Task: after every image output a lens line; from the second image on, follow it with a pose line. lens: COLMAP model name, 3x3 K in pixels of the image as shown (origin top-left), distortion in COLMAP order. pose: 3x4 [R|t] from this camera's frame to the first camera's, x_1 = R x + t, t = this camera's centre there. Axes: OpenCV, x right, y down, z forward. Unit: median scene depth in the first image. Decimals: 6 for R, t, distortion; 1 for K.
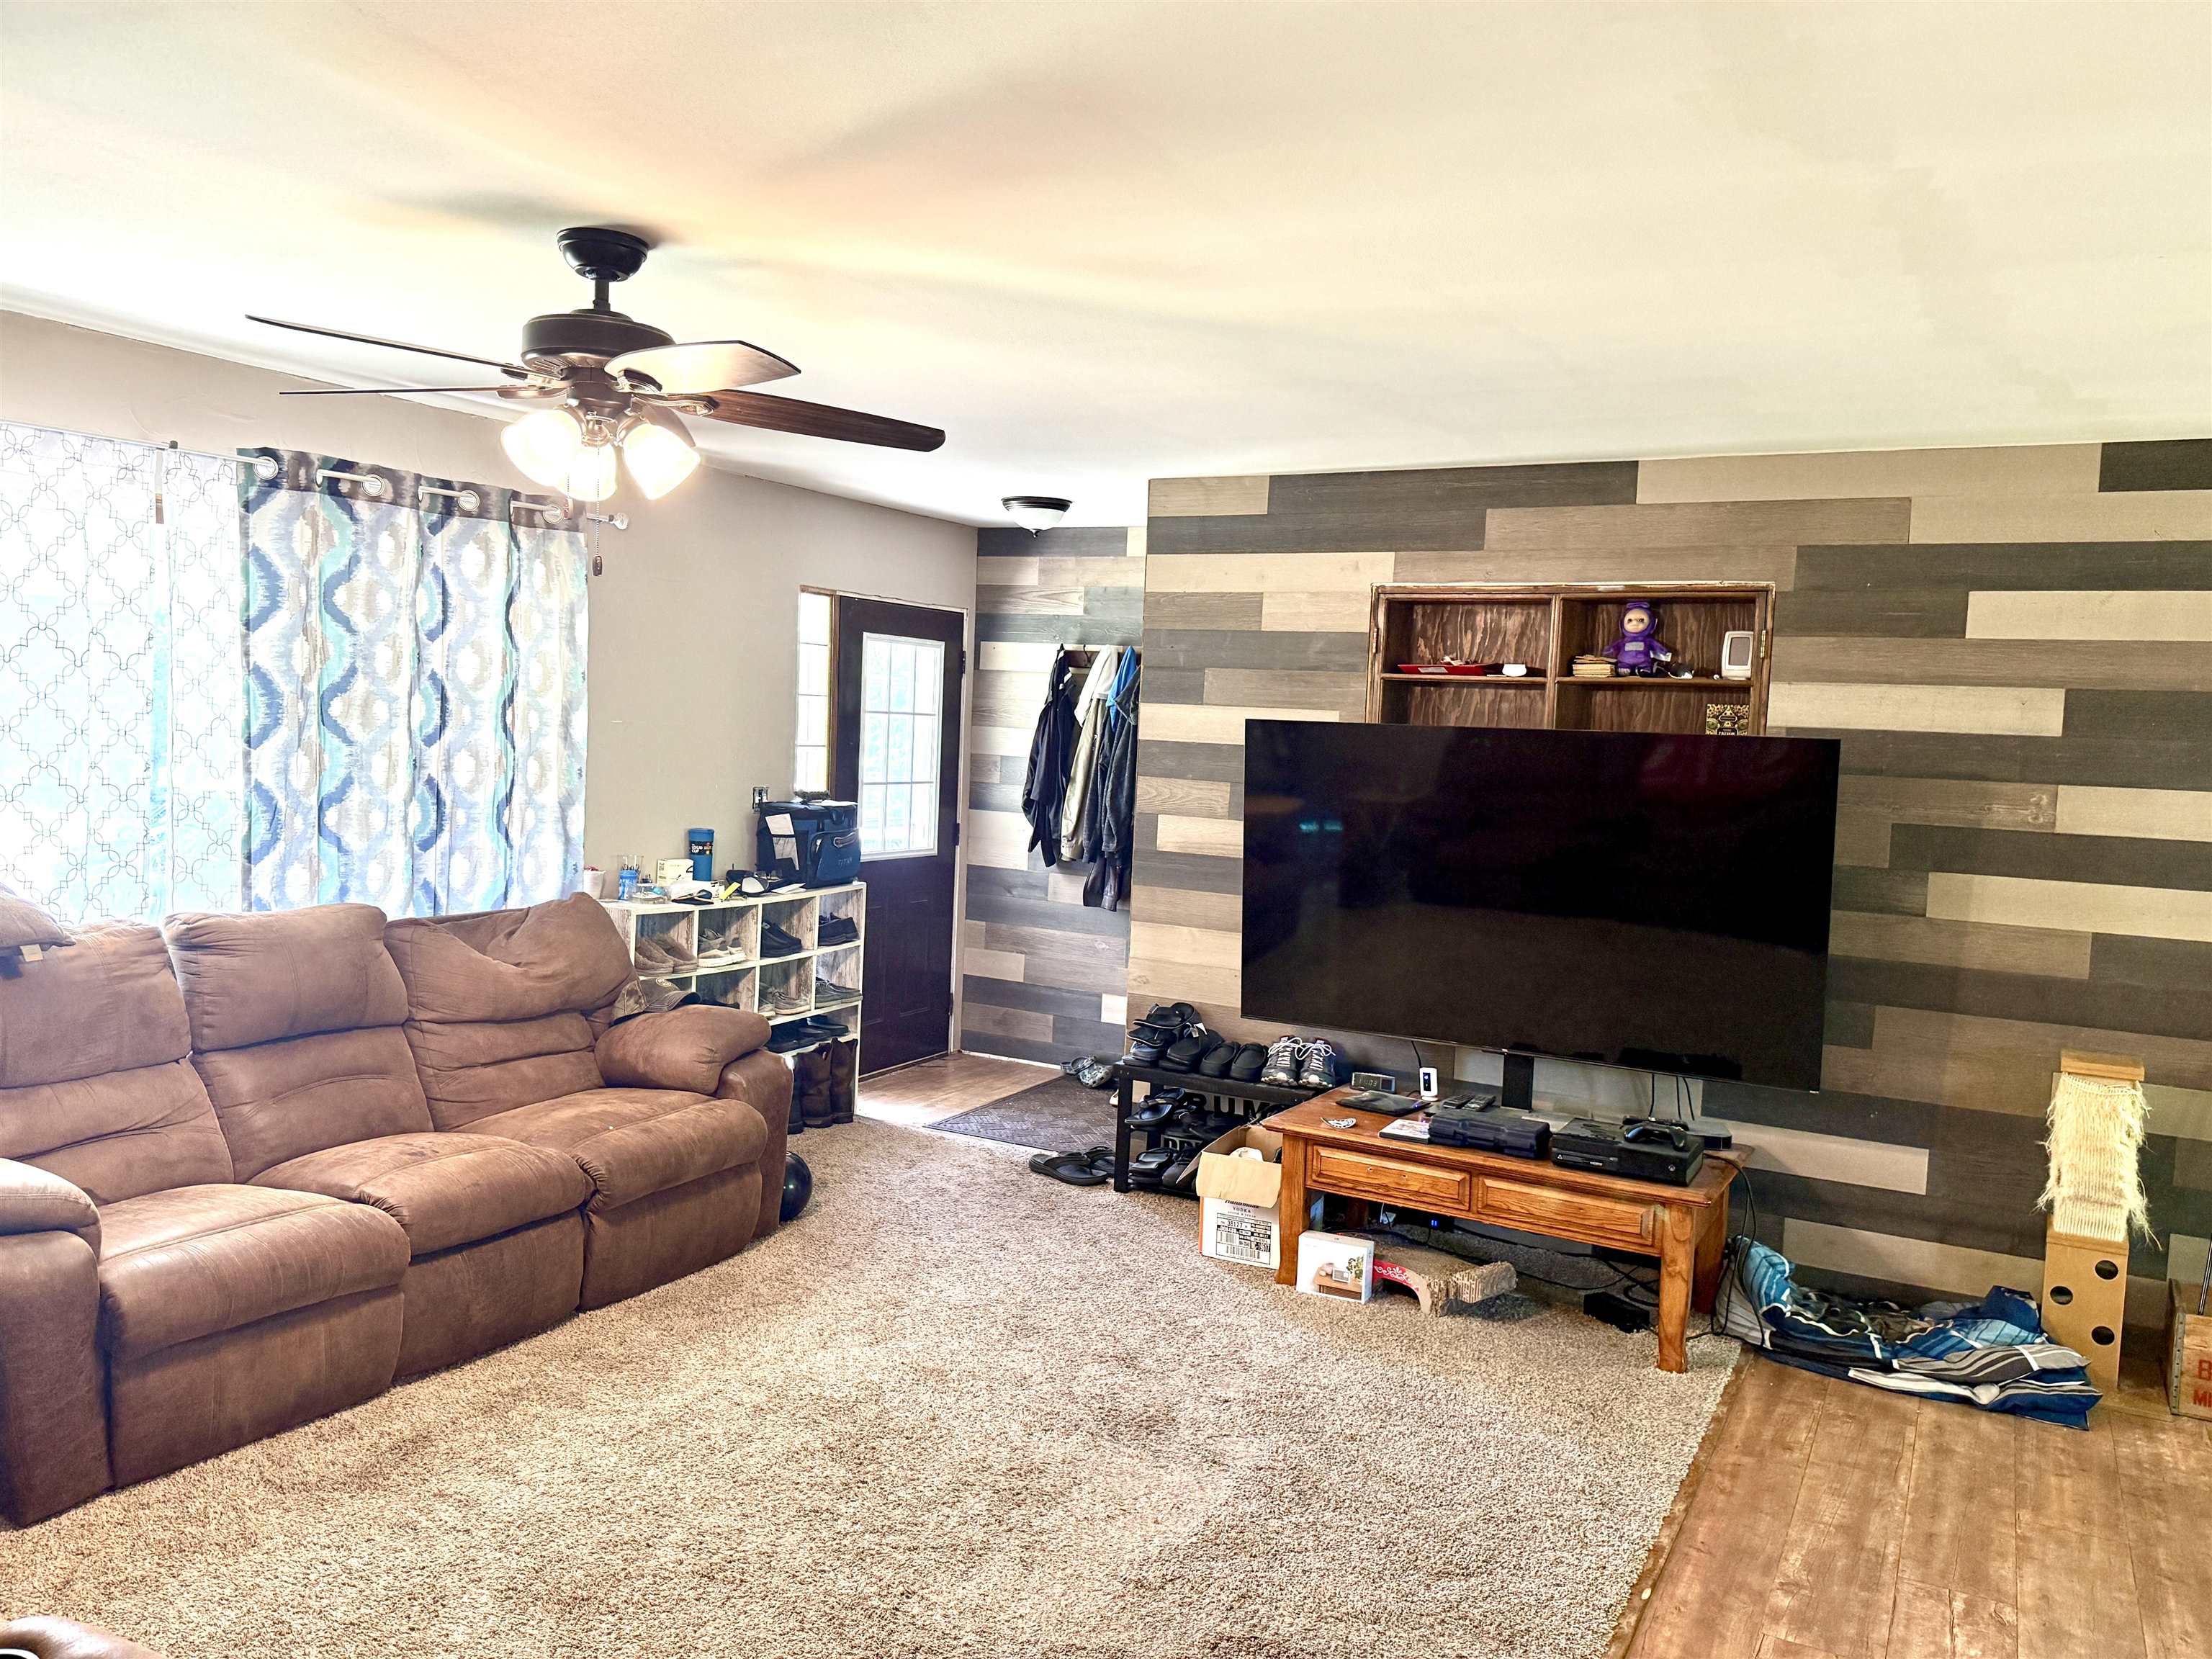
lens RADIAL K [[1642.4, 0, 1106.0], [0, 1642.4, 829.5], [0, 0, 1]] dist [0.004820, 0.001462]
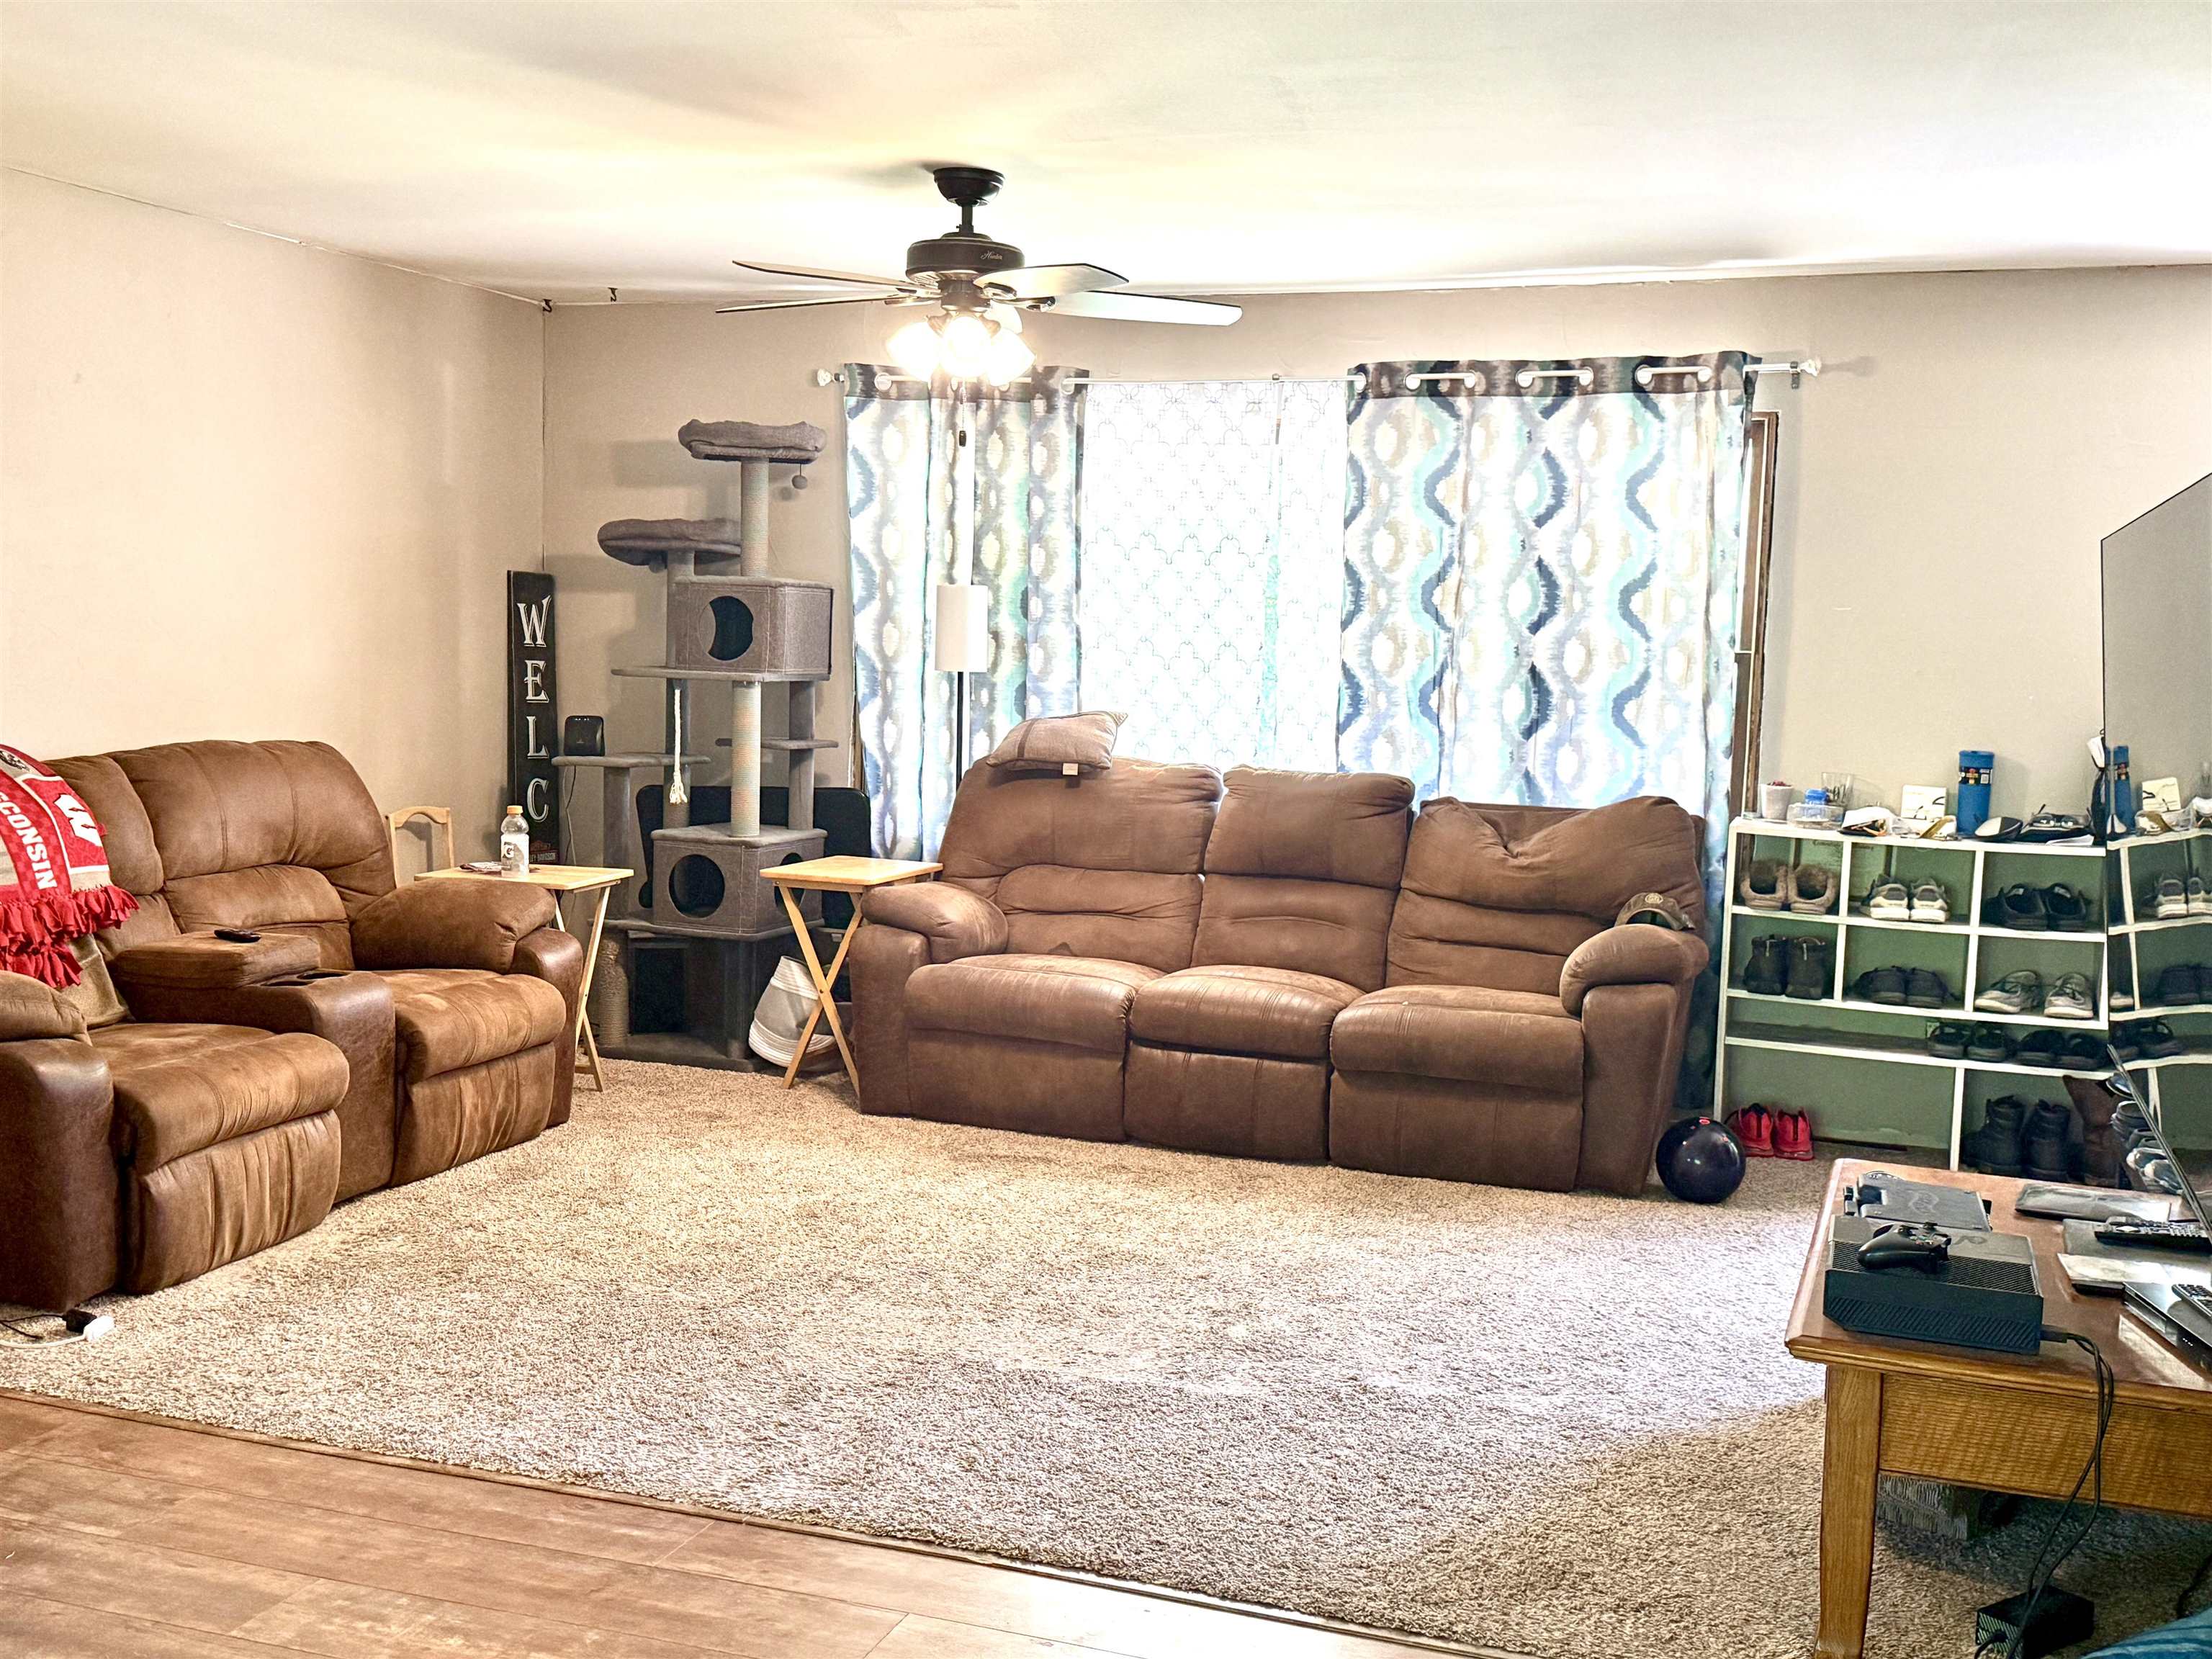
lens RADIAL K [[2229.5, 0, 1106.0], [0, 2229.5, 829.5], [0, 0, 1]] dist [0.196515, -0.413766]
pose [[0.166637, 0.056069, -0.984423, 0.940830], [-0.086045, 0.995400, 0.042129, 0.033960], [0.982257, 0.077685, 0.170695, 0.552851]]
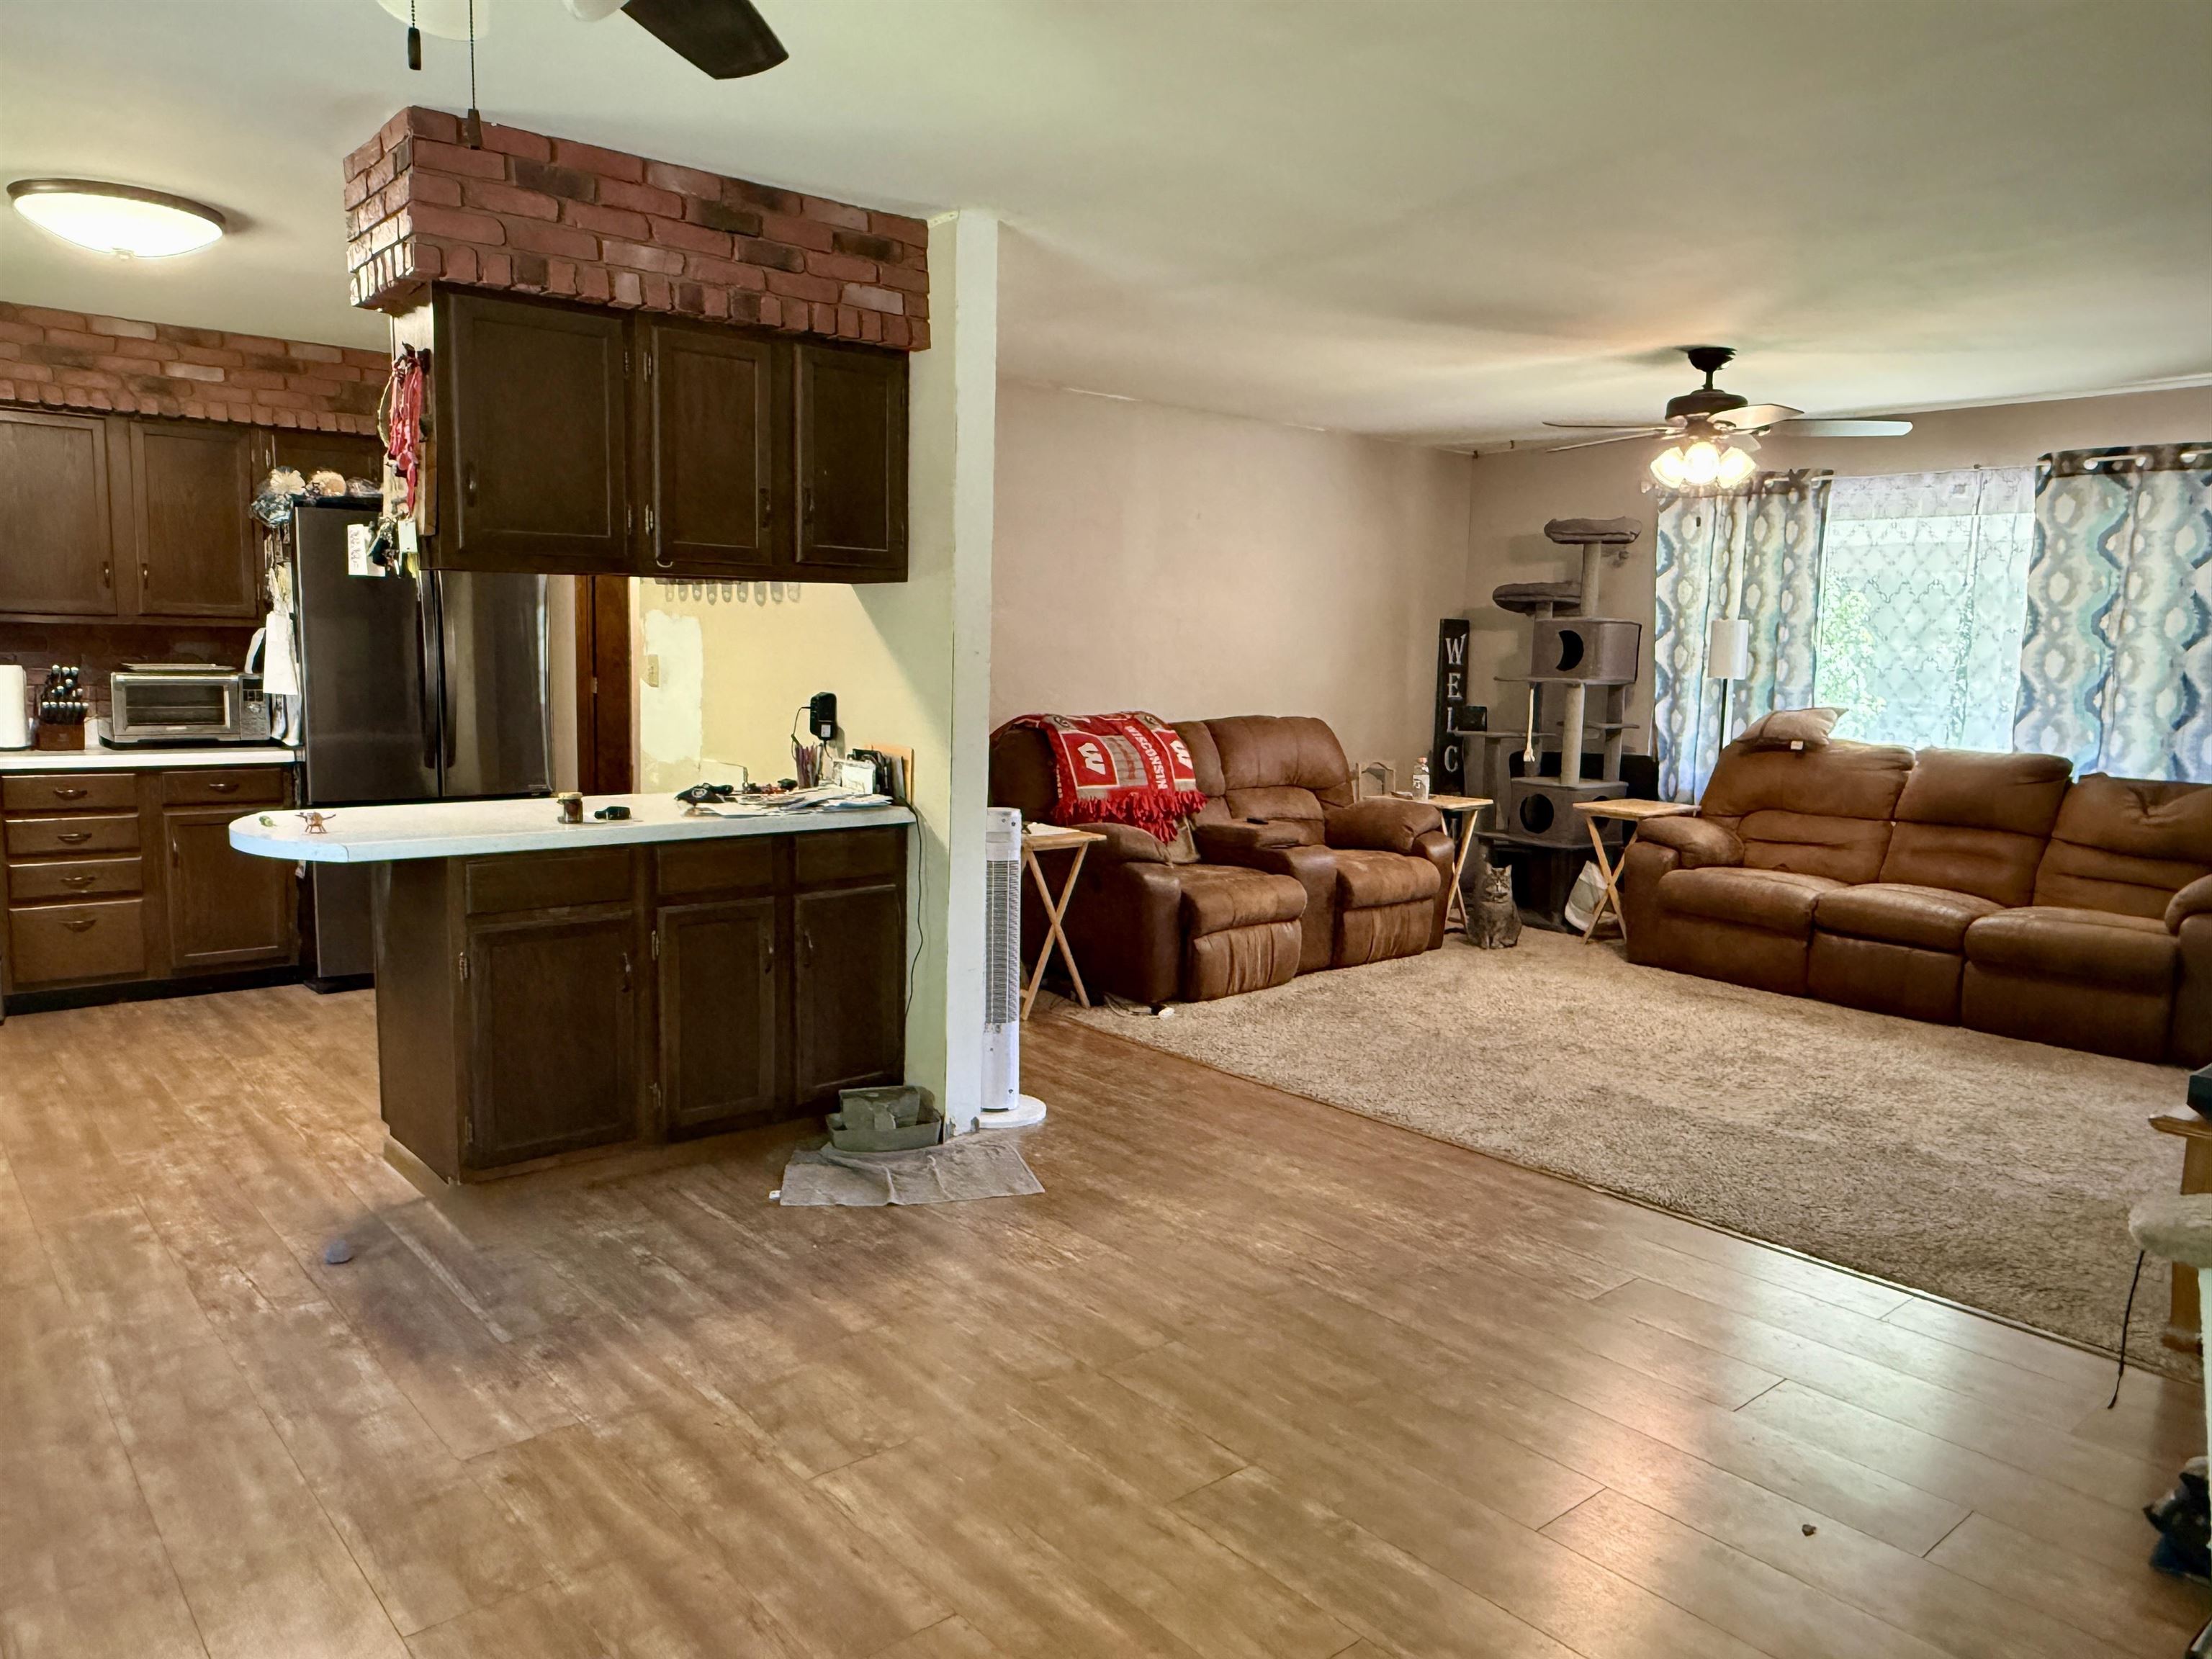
lens RADIAL K [[1527.7, 0, 1106.0], [0, 1527.7, 829.5], [0, 0, 1]] dist [-0.000665, -0.001424]
pose [[-0.348600, 0.067571, -0.934833, 1.087485], [-0.095767, 0.989610, 0.107242, 0.044686], [0.932366, 0.126911, -0.338507, 0.663678]]
